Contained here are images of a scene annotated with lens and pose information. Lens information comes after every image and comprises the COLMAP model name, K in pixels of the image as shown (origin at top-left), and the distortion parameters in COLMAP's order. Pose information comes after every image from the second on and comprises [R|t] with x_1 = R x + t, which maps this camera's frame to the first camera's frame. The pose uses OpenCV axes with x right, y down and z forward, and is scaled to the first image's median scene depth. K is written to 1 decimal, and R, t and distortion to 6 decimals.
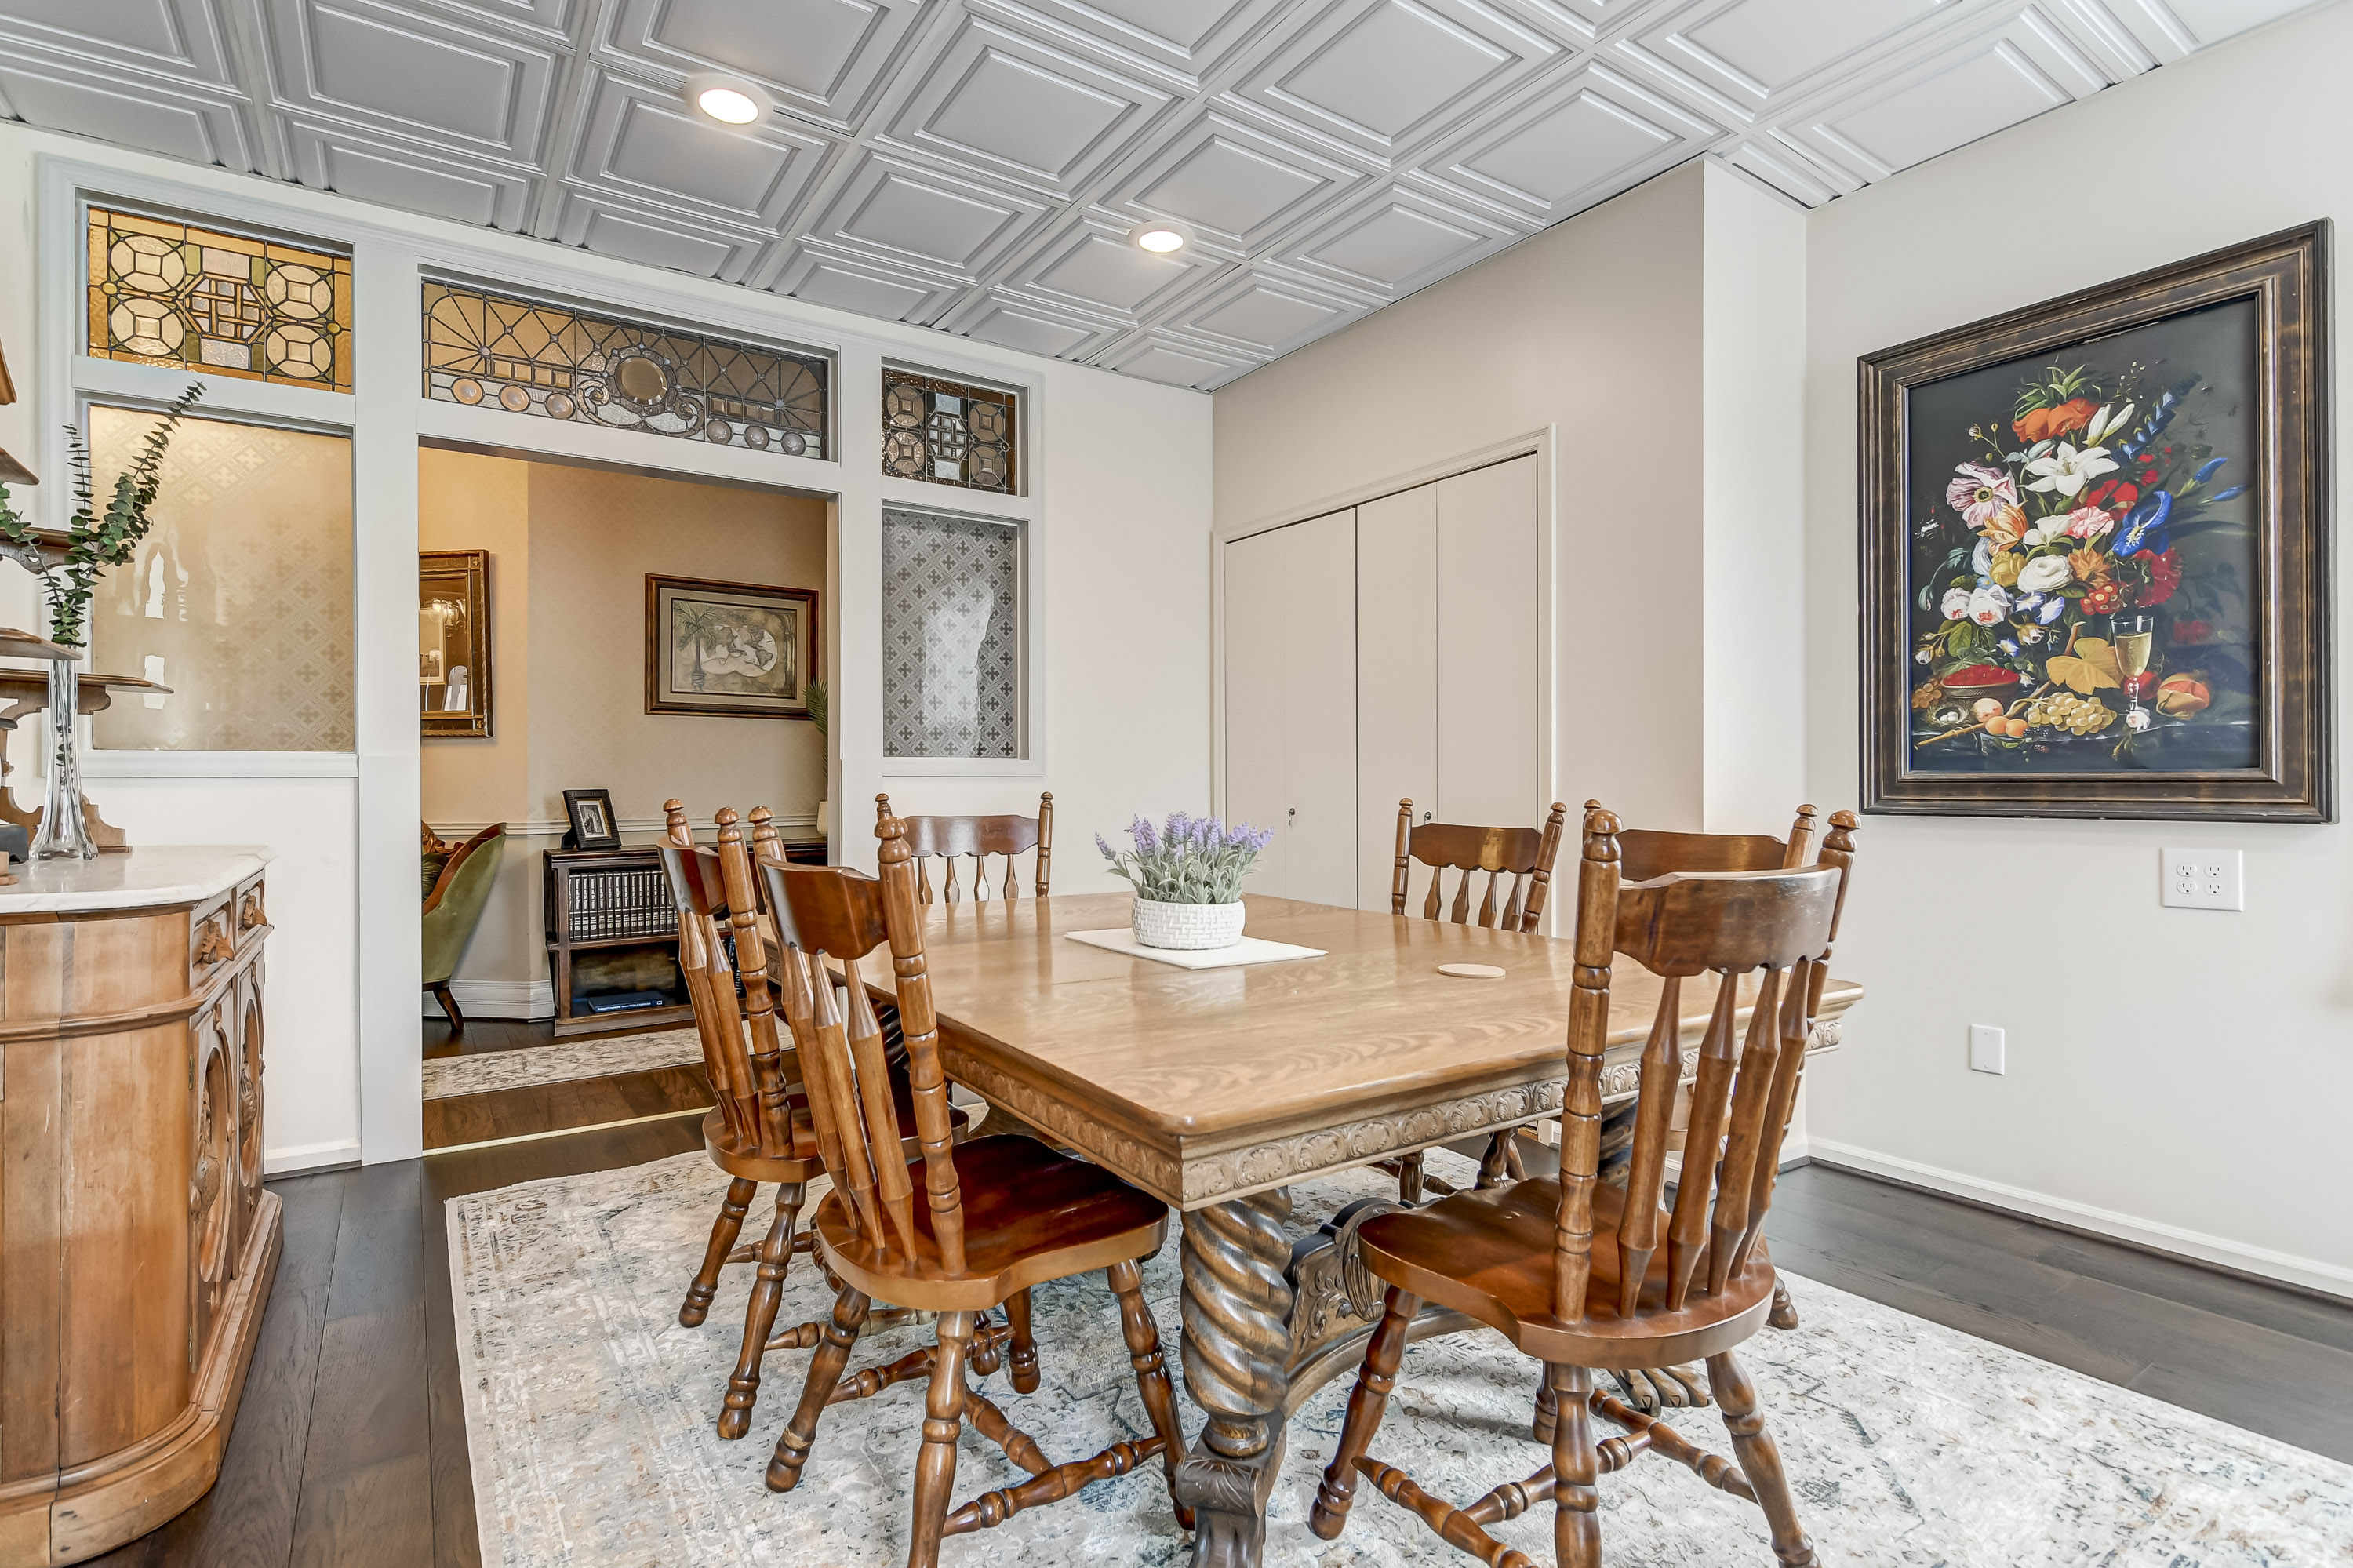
lens RADIAL K [[1134.0, 0, 1175.9], [0, 1134.0, 780.3], [0, 0, 1]] dist [0.005552, -0.006665]
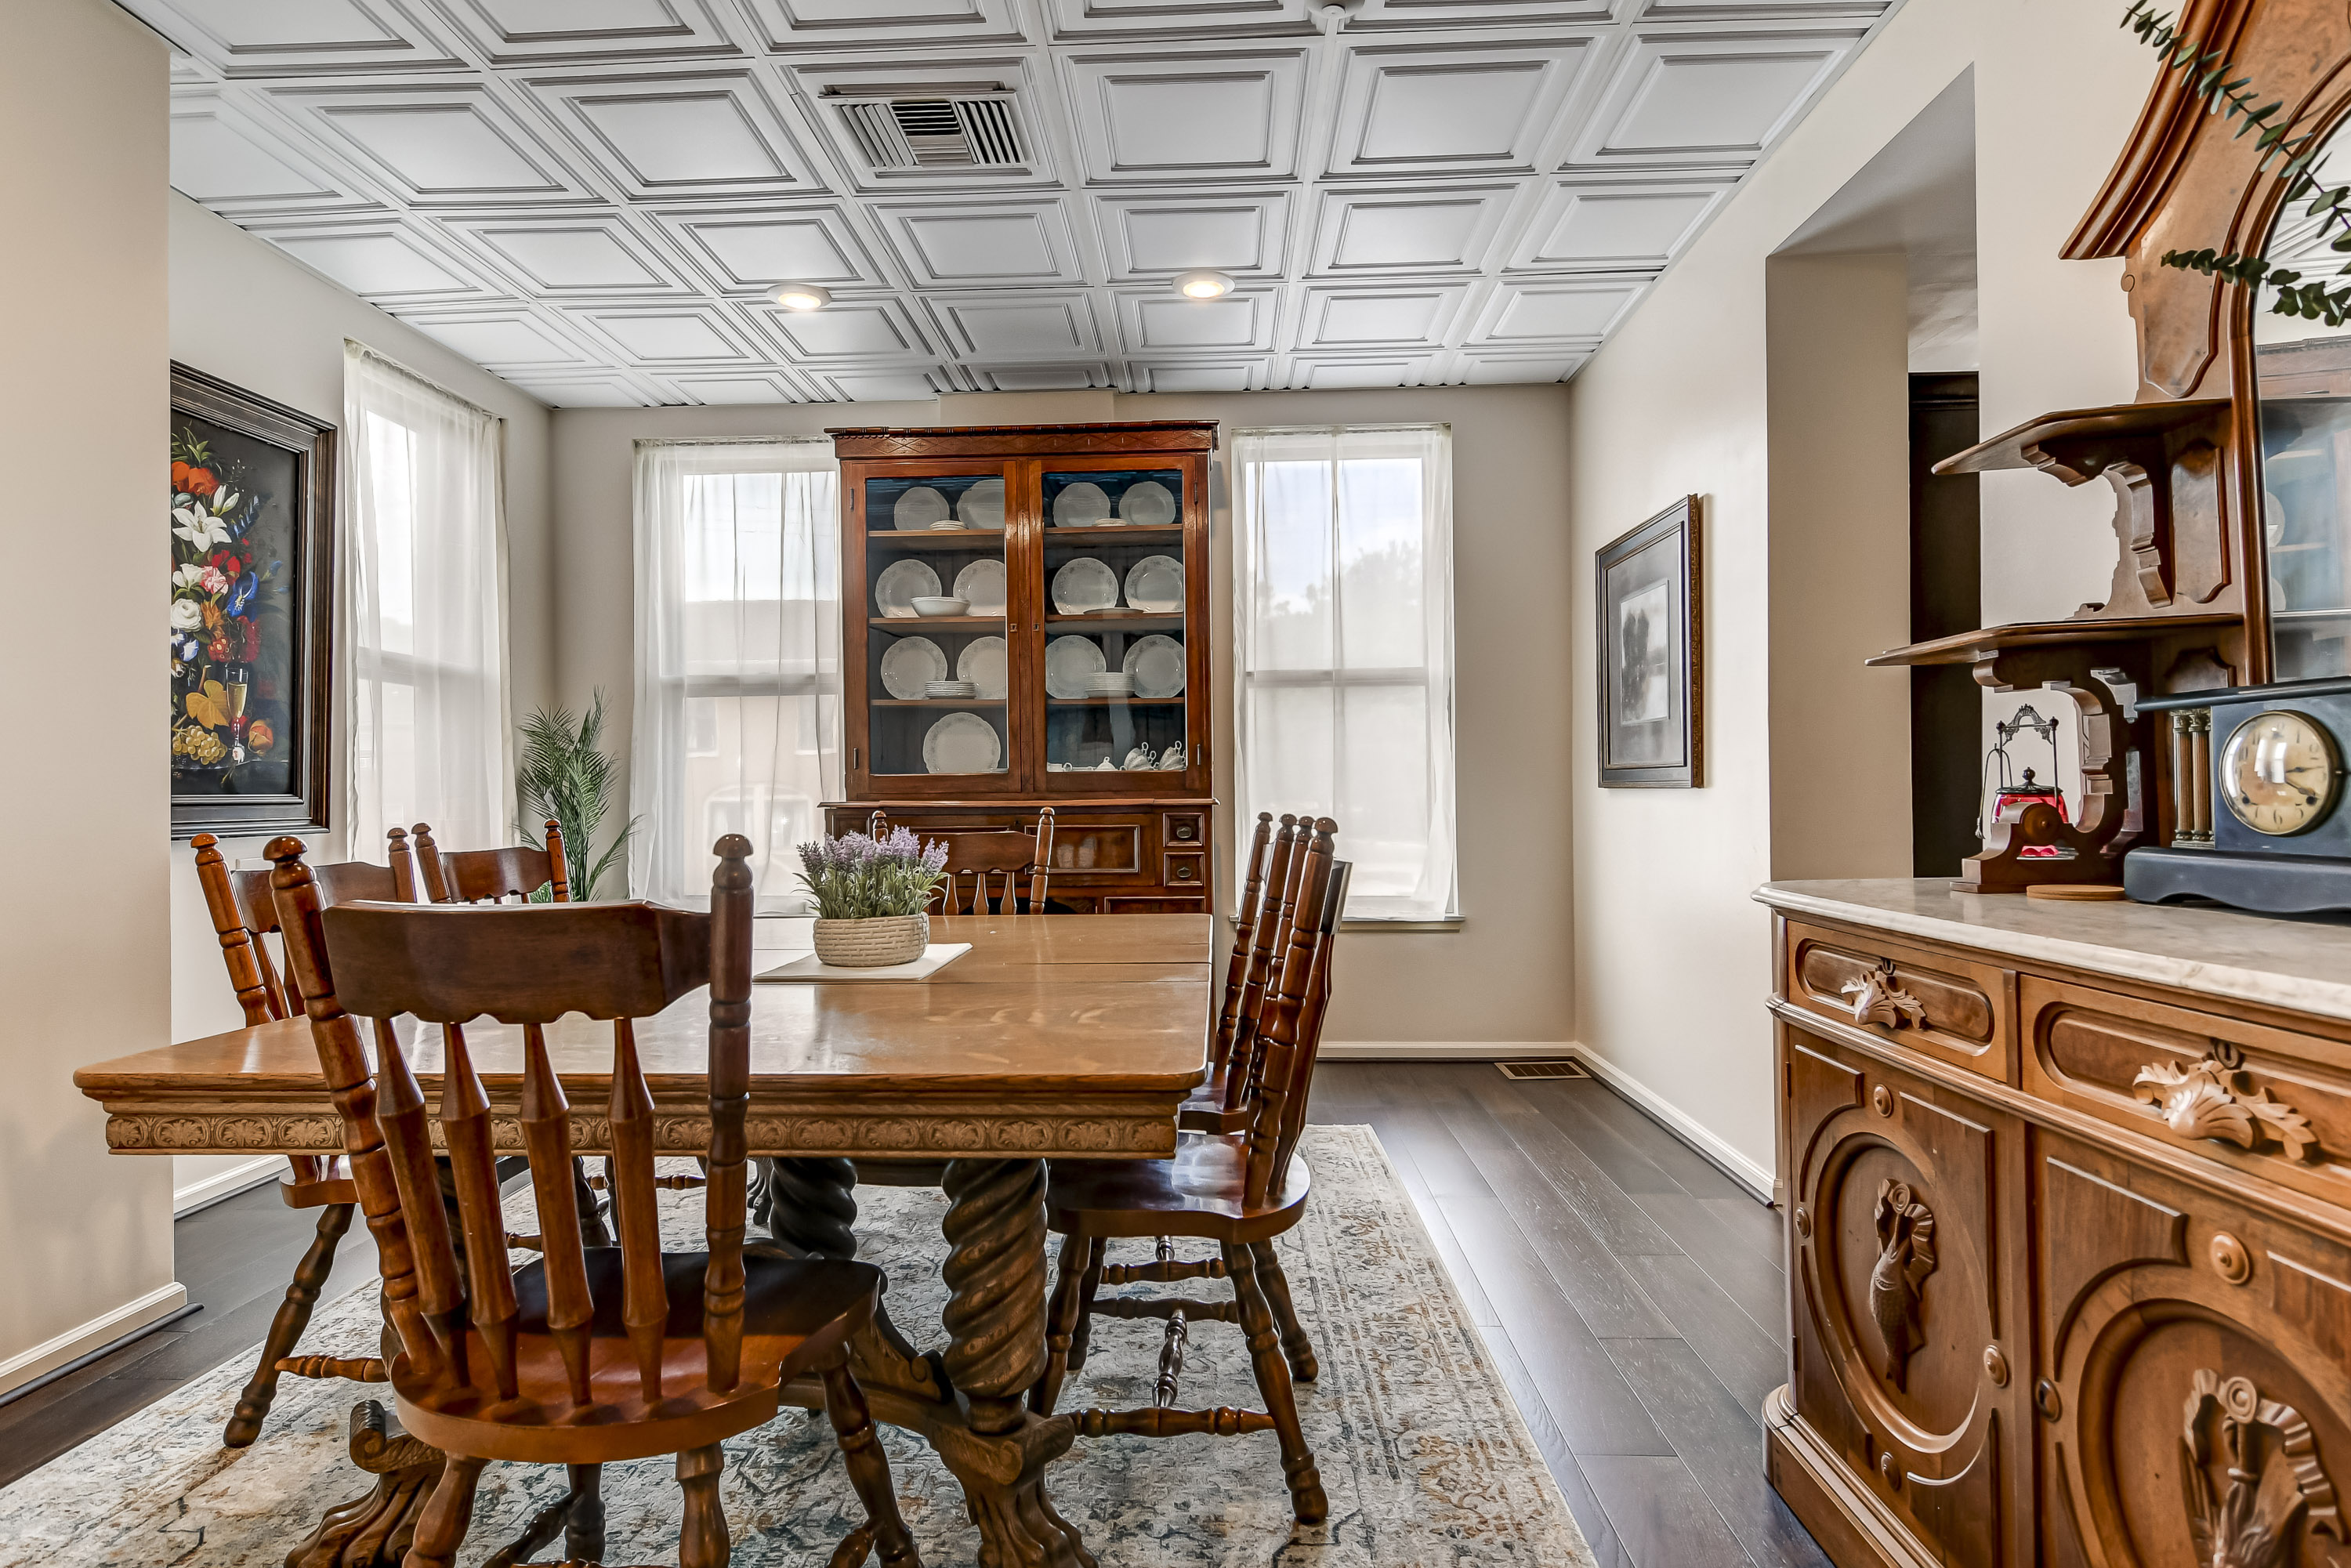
lens RADIAL K [[1189.1, 0, 1171.5], [0, 1189.1, 779.5], [0, 0, 1]] dist [0.000450, 0.000077]
pose [[-0.807351, 0.012287, 0.589944, -0.695629], [0.007767, 0.999918, -0.010198, -0.005199], [-0.590021, -0.003651, -0.807380, 1.413248]]
